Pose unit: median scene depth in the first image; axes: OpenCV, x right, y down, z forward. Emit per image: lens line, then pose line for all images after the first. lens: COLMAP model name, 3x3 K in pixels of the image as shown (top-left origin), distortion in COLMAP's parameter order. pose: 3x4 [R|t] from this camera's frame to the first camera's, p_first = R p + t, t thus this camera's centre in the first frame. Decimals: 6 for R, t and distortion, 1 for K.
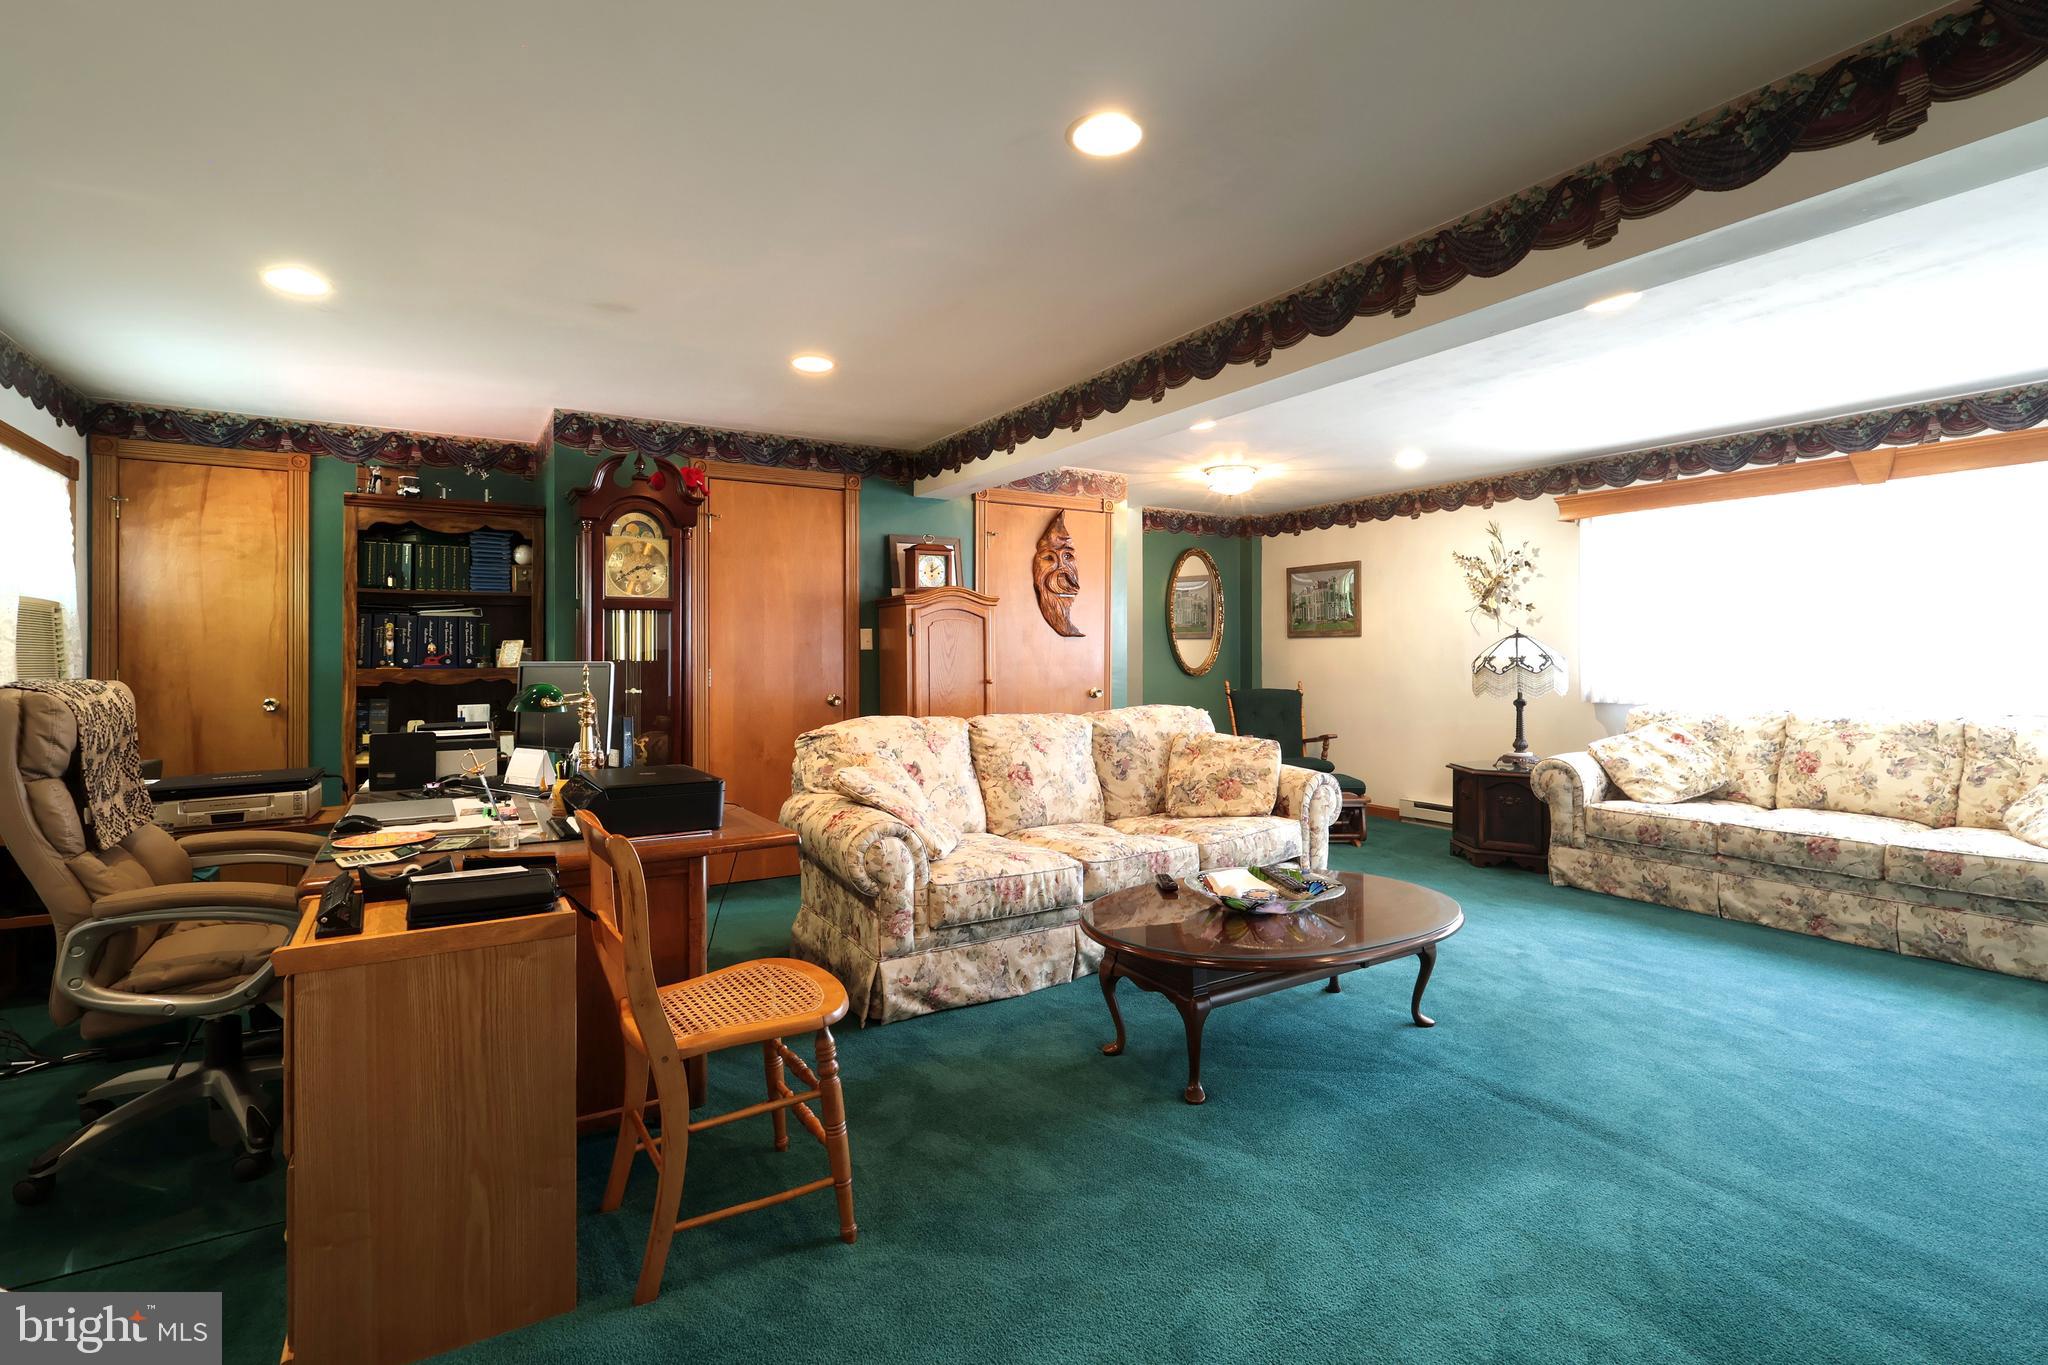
lens RADIAL K [[955.2, 0, 1014.2], [0, 955.2, 677.3], [0, 0, 1]] dist [-0.002691, -0.000073]
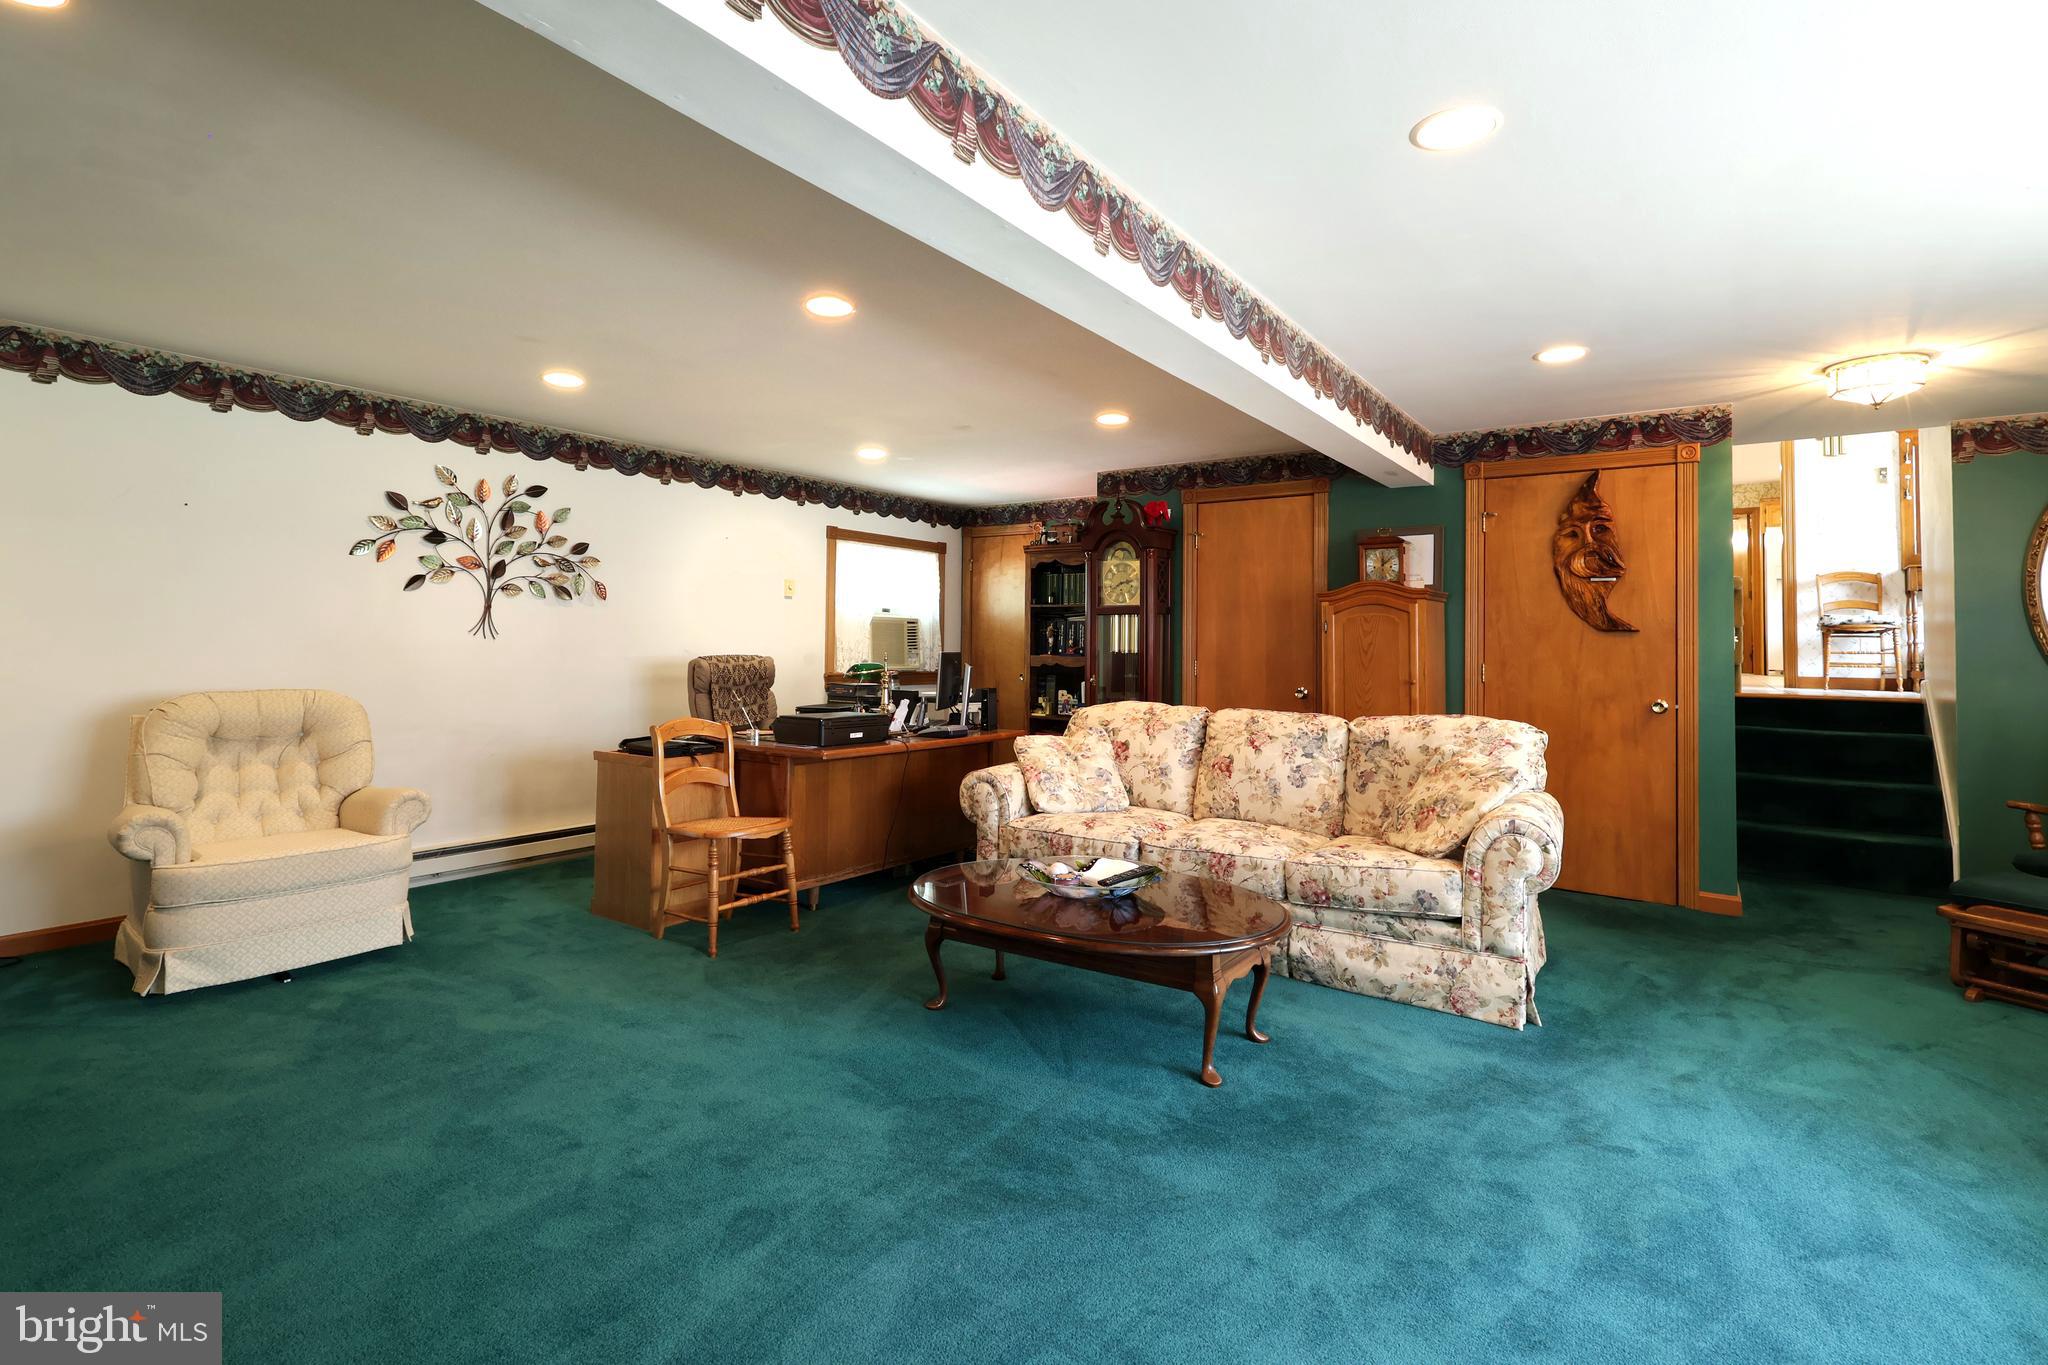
lens RADIAL K [[991.8, 0, 1023.3], [0, 991.8, 615.8], [0, 0, 1]] dist [-0.002817, -0.000017]
pose [[0.407347, -0.020502, -0.913043, 0.824933], [-0.033390, 0.998745, -0.037323, -0.012881], [0.912663, 0.045690, 0.406151, 0.323166]]
